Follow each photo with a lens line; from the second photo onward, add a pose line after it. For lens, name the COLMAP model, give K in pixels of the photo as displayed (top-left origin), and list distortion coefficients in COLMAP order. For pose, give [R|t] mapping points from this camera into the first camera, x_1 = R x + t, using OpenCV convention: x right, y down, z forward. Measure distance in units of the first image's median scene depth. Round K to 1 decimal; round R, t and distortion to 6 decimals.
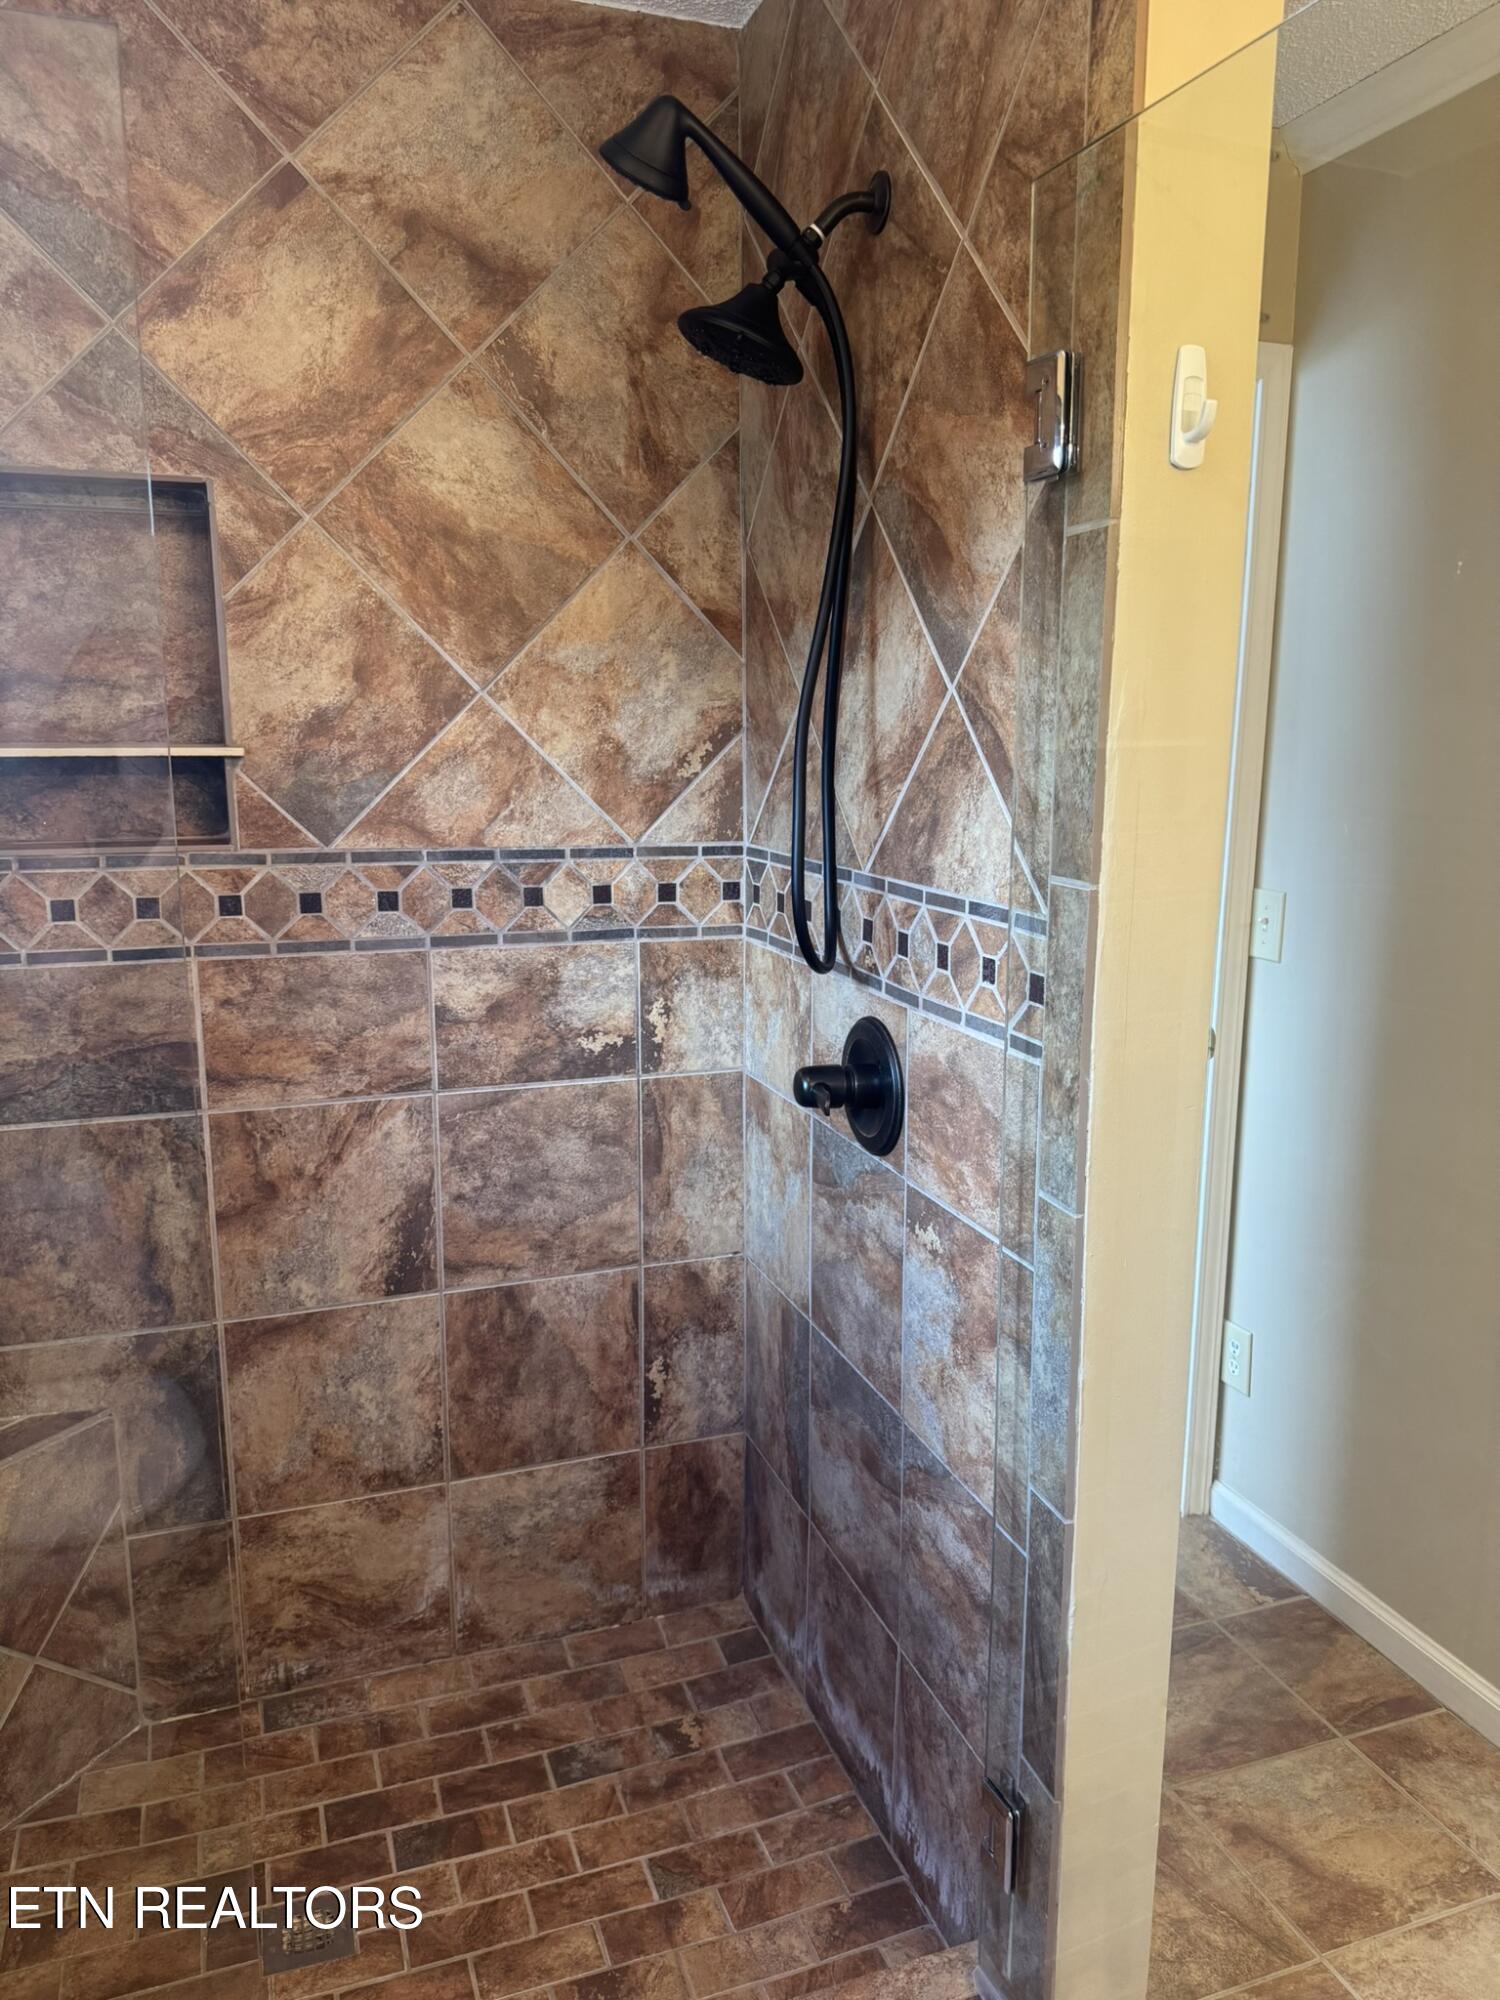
lens RADIAL K [[1411.5, 0, 765.0], [0, 1411.5, 987.5], [0, 0, 1]] dist [0.069053, -0.089843]
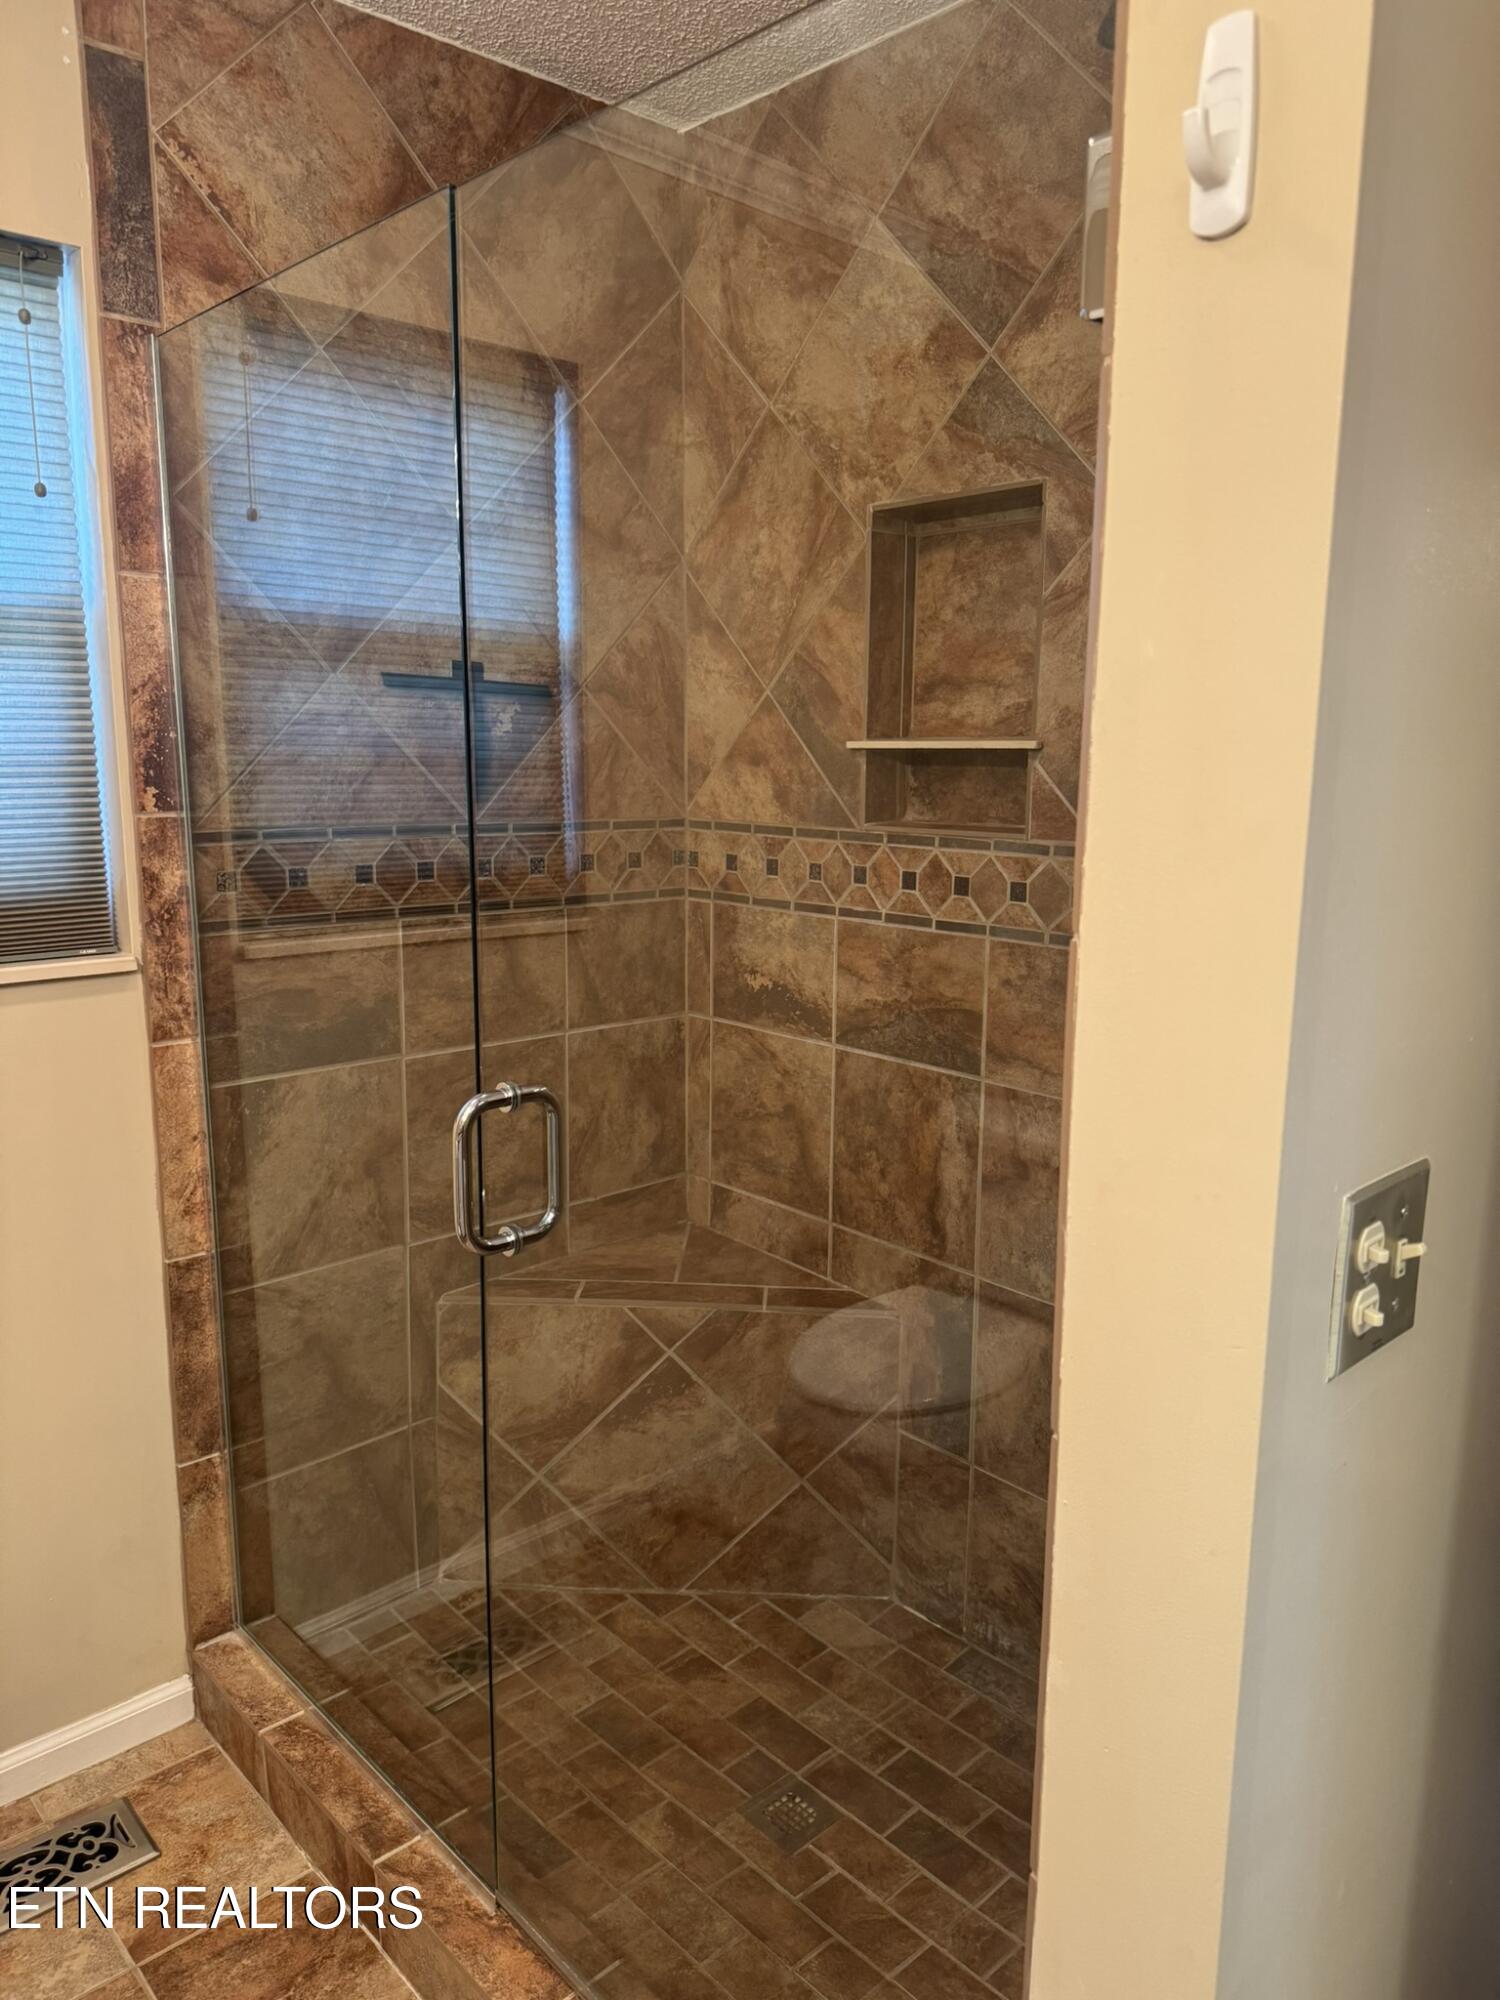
lens RADIAL K [[1411.5, 0, 811.2], [0, 1411.5, 1000.8], [0, 0, 1]] dist [0.069053, -0.089843]
pose [[0.393483, 0.168137, -0.903826, 0.526776], [-0.165681, 0.980005, 0.110178, -0.069450], [0.904279, 0.106394, 0.413473, 0.447389]]
